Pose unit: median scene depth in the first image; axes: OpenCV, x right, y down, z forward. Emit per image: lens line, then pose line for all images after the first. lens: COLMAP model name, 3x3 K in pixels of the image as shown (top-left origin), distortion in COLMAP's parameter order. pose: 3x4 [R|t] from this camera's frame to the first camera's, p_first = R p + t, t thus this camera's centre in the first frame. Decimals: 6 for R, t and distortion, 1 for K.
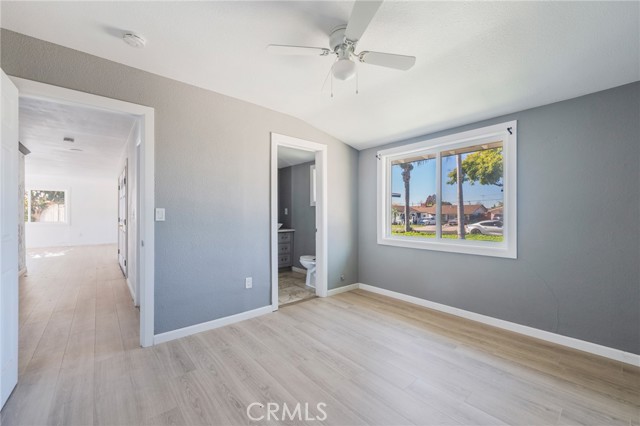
lens RADIAL K [[258.0, 0, 321.5], [0, 258.0, 213.9], [0, 0, 1]] dist [0.000808, 0.000322]
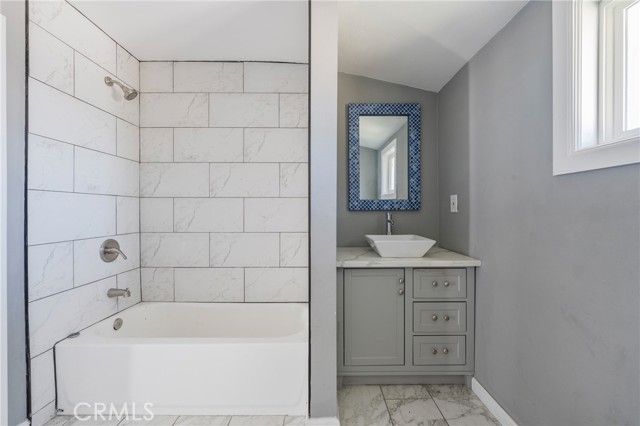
lens RADIAL K [[258.0, 0, 321.0], [0, 258.0, 212.0], [0, 0, 1]] dist [0.000808, 0.000322]
pose [[0.765601, 0.007167, -0.643276, -0.107917], [-0.004952, 0.999974, 0.005247, -0.000163], [0.643297, -0.000832, 0.765616, 1.332357]]
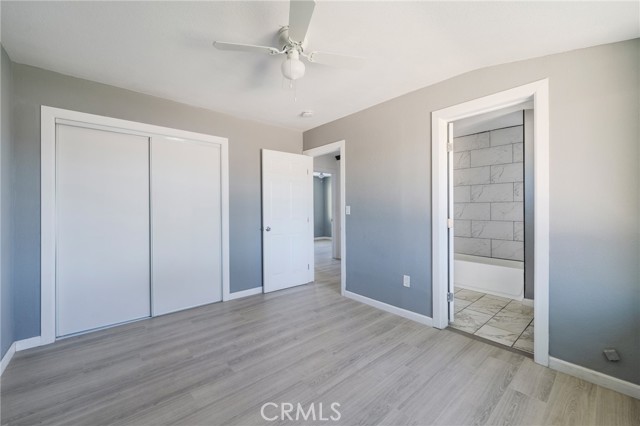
lens RADIAL K [[258.0, 0, 321.4], [0, 258.0, 209.5], [0, 0, 1]] dist [0.000808, 0.000322]
pose [[0.010697, 0.002999, -0.999938, 0.755982], [0.004955, 0.999983, 0.003052, -0.006948], [0.999931, -0.004987, 0.010682, 0.742223]]
